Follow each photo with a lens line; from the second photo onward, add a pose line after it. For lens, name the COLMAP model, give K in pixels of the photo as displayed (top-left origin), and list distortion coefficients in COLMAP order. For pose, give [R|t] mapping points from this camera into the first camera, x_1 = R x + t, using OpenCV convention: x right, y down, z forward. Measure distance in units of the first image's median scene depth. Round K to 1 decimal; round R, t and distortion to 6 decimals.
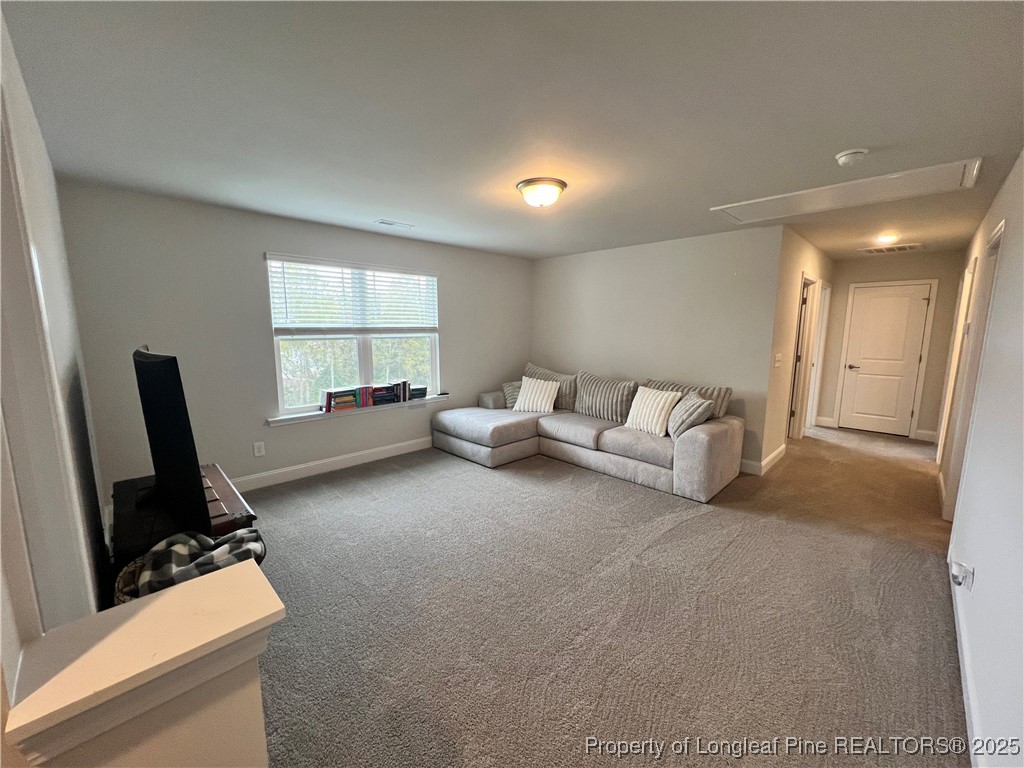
lens RADIAL K [[410.3, 0, 512.1], [0, 410.3, 385.5], [0, 0, 1]] dist [-0.001133, 0.000496]
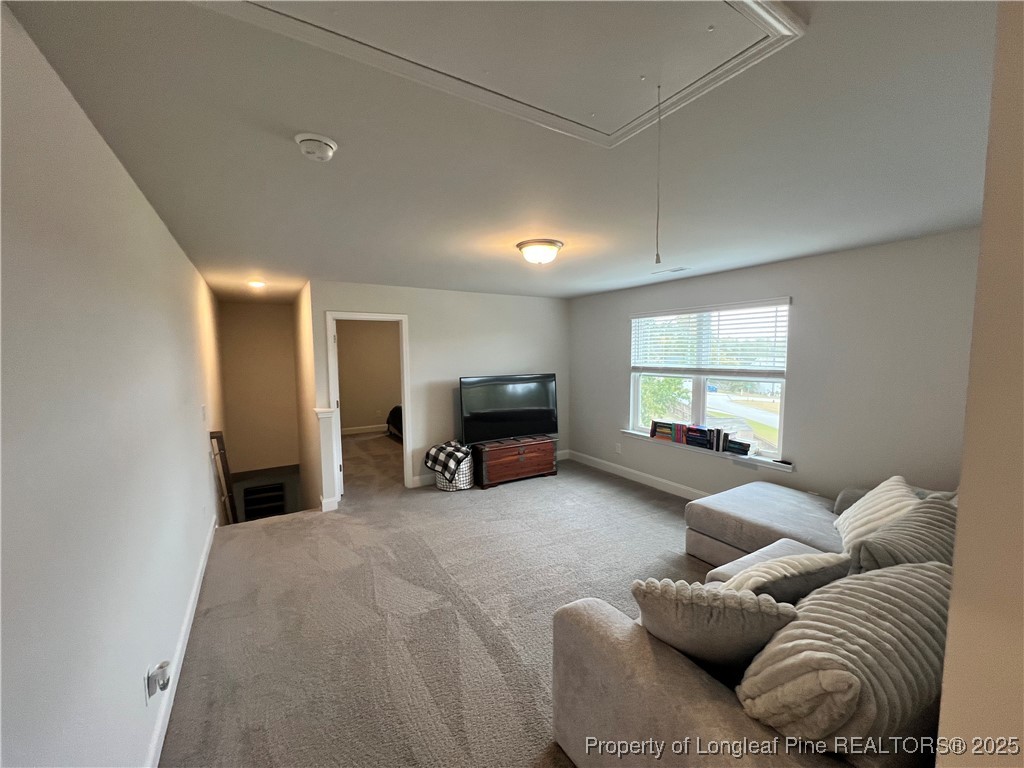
lens RADIAL K [[410.3, 0, 512.1], [0, 410.3, 385.5], [0, 0, 1]] dist [-0.001133, 0.000496]
pose [[-0.236190, 0.054684, -0.970167, 0.734059], [-0.160015, 0.982596, 0.094340, -0.119606], [0.958441, 0.177524, -0.223329, 0.780170]]
